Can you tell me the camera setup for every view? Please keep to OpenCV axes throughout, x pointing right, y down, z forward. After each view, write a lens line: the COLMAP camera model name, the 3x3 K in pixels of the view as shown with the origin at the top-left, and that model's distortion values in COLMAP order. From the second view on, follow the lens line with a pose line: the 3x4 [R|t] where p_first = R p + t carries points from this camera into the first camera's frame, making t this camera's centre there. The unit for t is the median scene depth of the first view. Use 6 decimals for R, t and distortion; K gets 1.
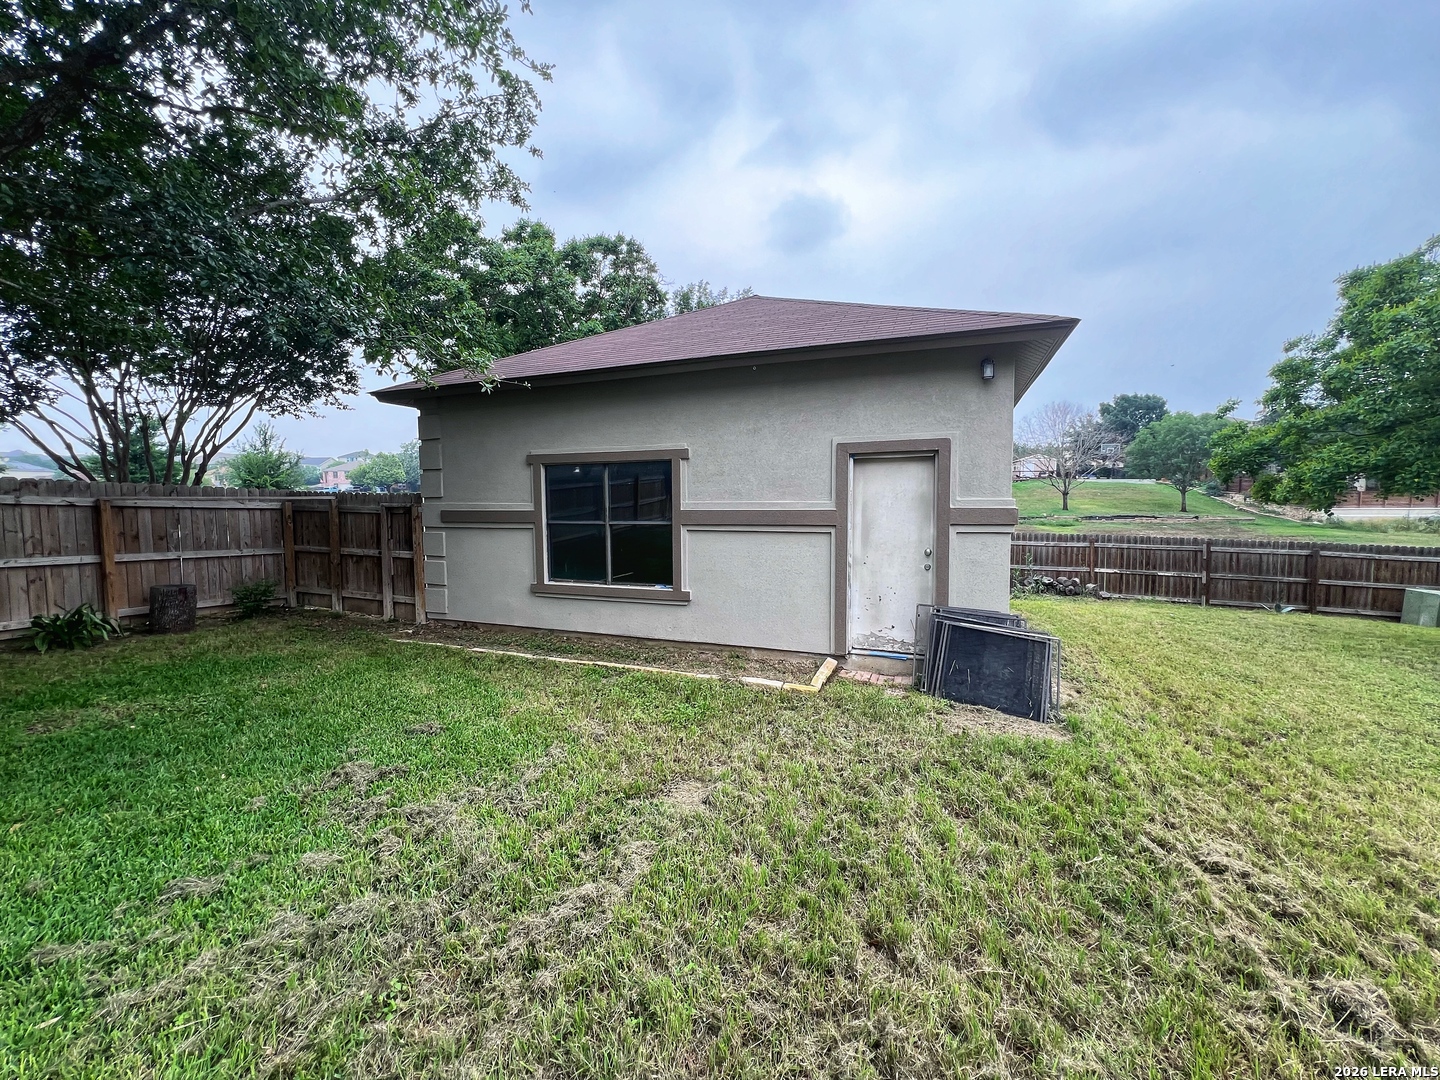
lens RADIAL K [[578.1, 0, 718.1], [0, 578.1, 536.3], [0, 0, 1]] dist [0.000382, -0.000175]
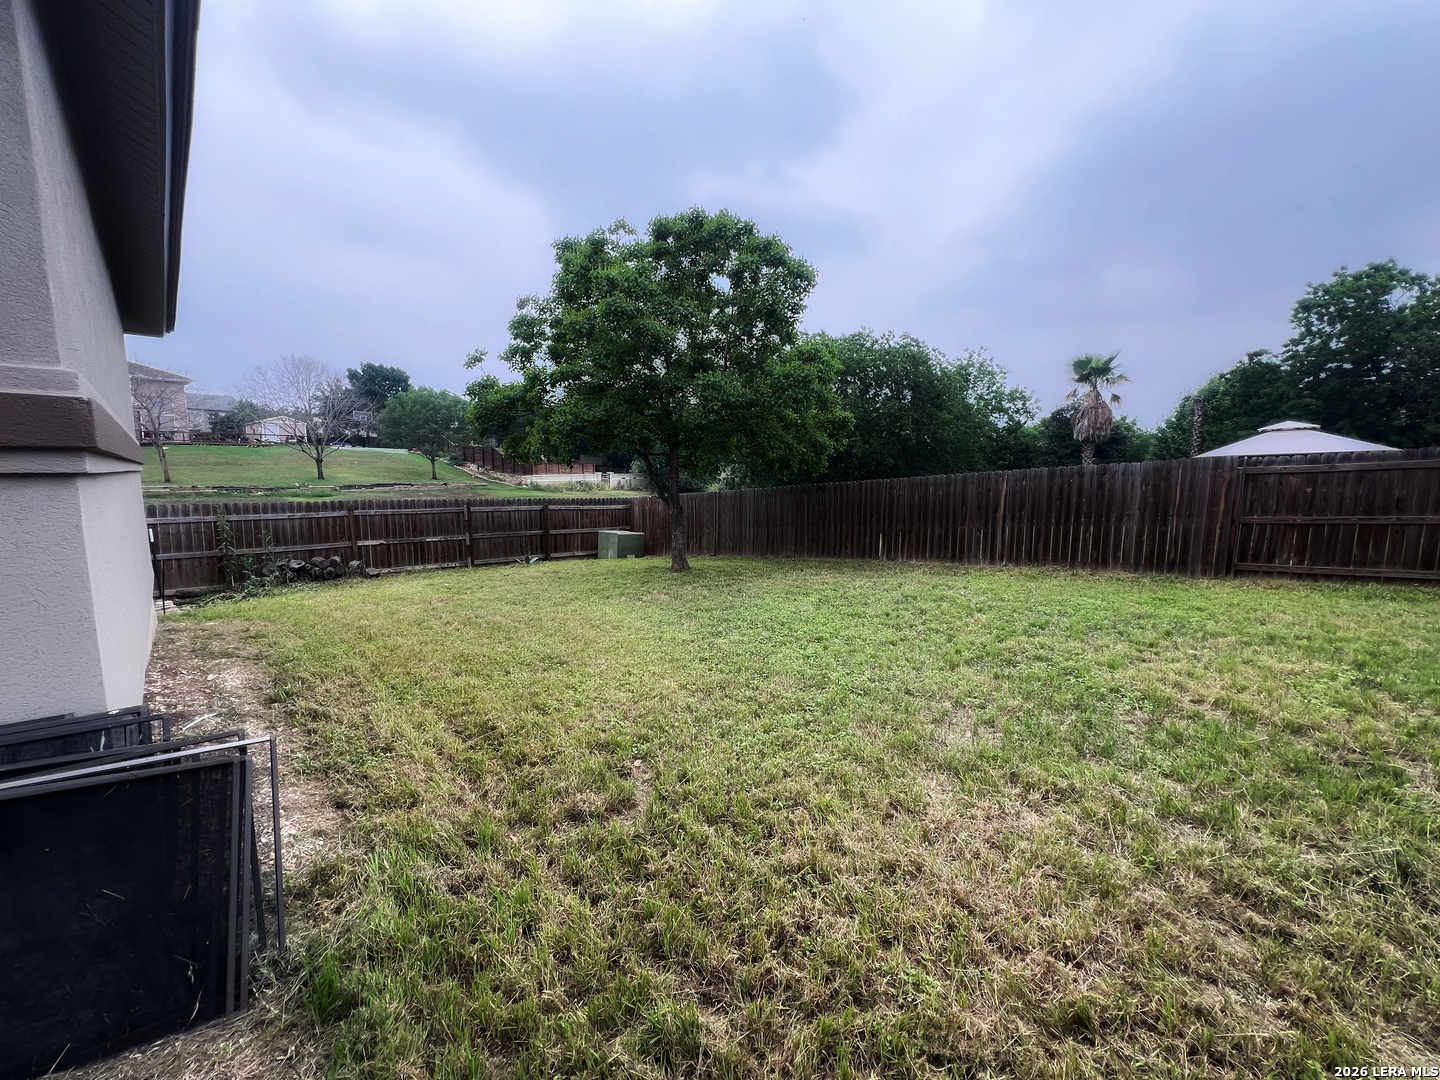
lens RADIAL K [[578.1, 0, 718.1], [0, 578.1, 536.3], [0, 0, 1]] dist [0.000382, -0.000175]
pose [[0.420918, -0.100175, 0.901550, 0.127513], [0.056276, 0.994853, 0.084268, 0.007621], [-0.905351, 0.015266, 0.424389, 0.187186]]
